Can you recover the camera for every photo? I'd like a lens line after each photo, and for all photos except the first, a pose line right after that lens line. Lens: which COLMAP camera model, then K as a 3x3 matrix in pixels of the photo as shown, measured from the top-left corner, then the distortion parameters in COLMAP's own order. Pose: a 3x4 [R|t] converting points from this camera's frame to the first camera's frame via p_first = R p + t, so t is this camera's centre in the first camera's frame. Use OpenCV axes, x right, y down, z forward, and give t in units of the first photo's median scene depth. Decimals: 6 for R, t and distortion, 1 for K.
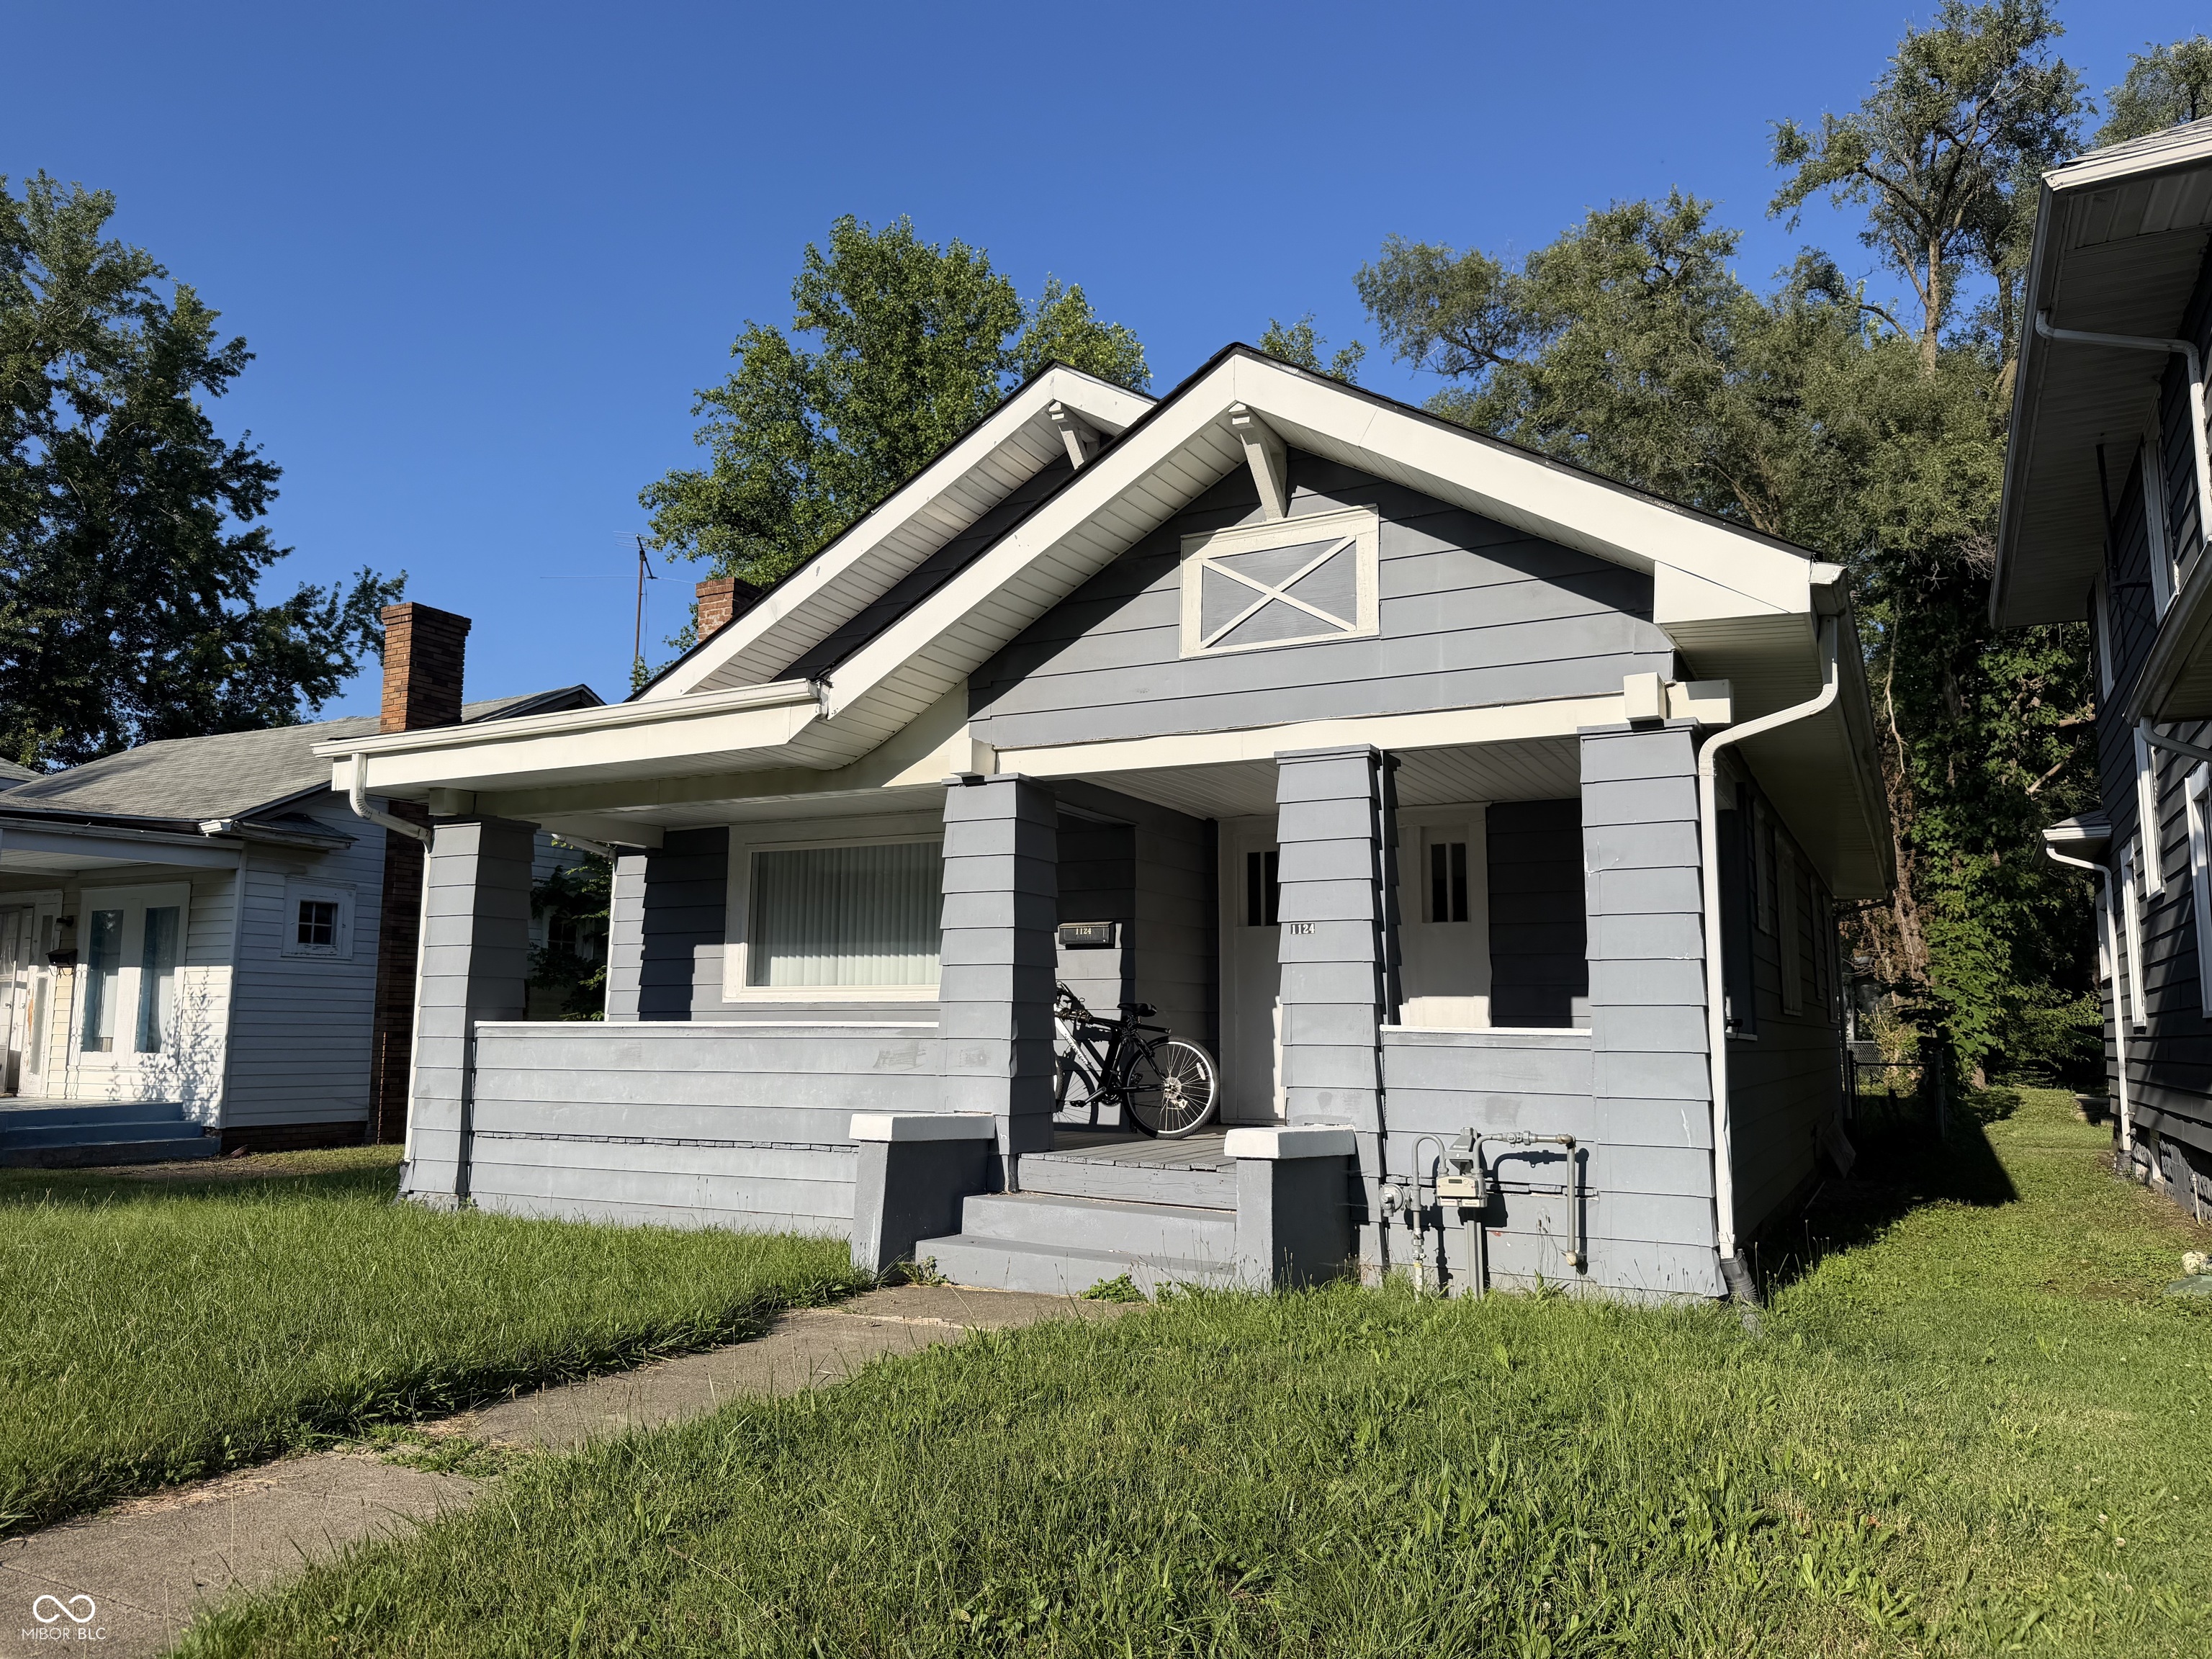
lens RADIAL K [[1546.7, 0, 1123.1], [0, 1546.7, 825.8], [0, 0, 1]] dist [0.080272, -0.080999]
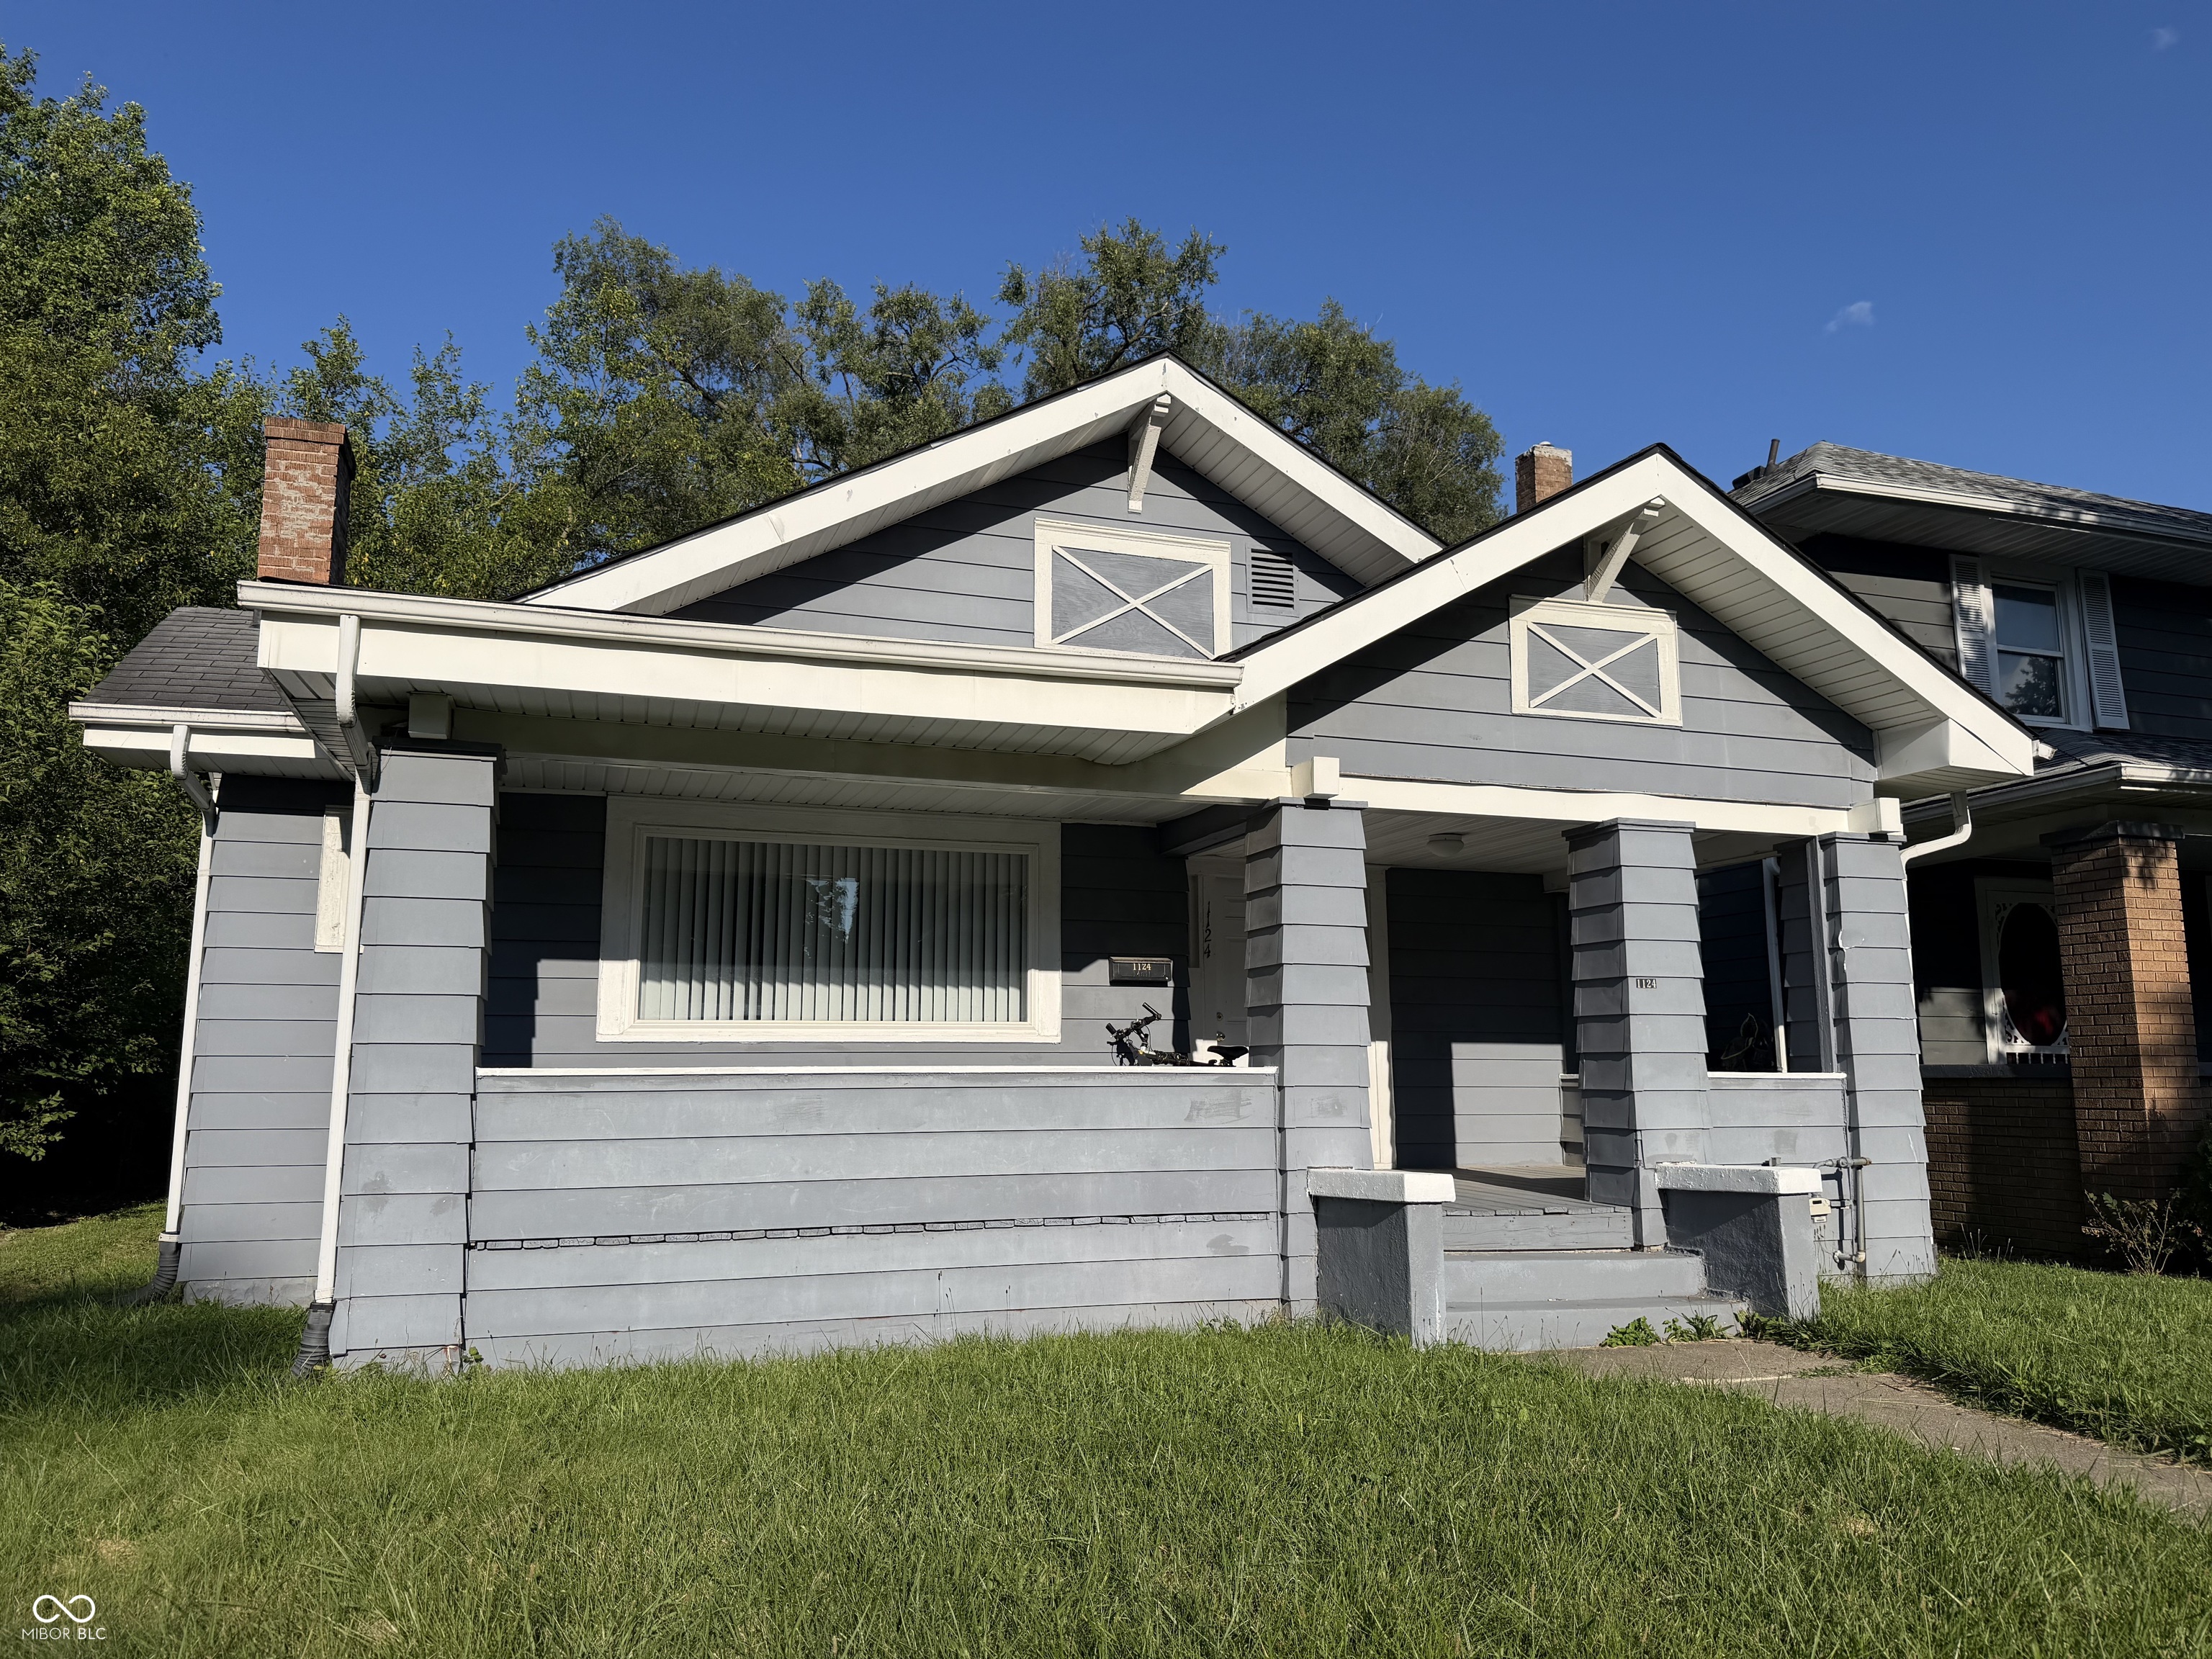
lens RADIAL K [[1546.7, 0, 1115.0], [0, 1546.7, 832.5], [0, 0, 1]] dist [0.080272, -0.080999]
pose [[0.692517, 0.105925, 0.713583, -0.845580], [-0.089935, 0.994121, -0.060288, 0.054695], [-0.715774, -0.022426, 0.697972, 0.451608]]
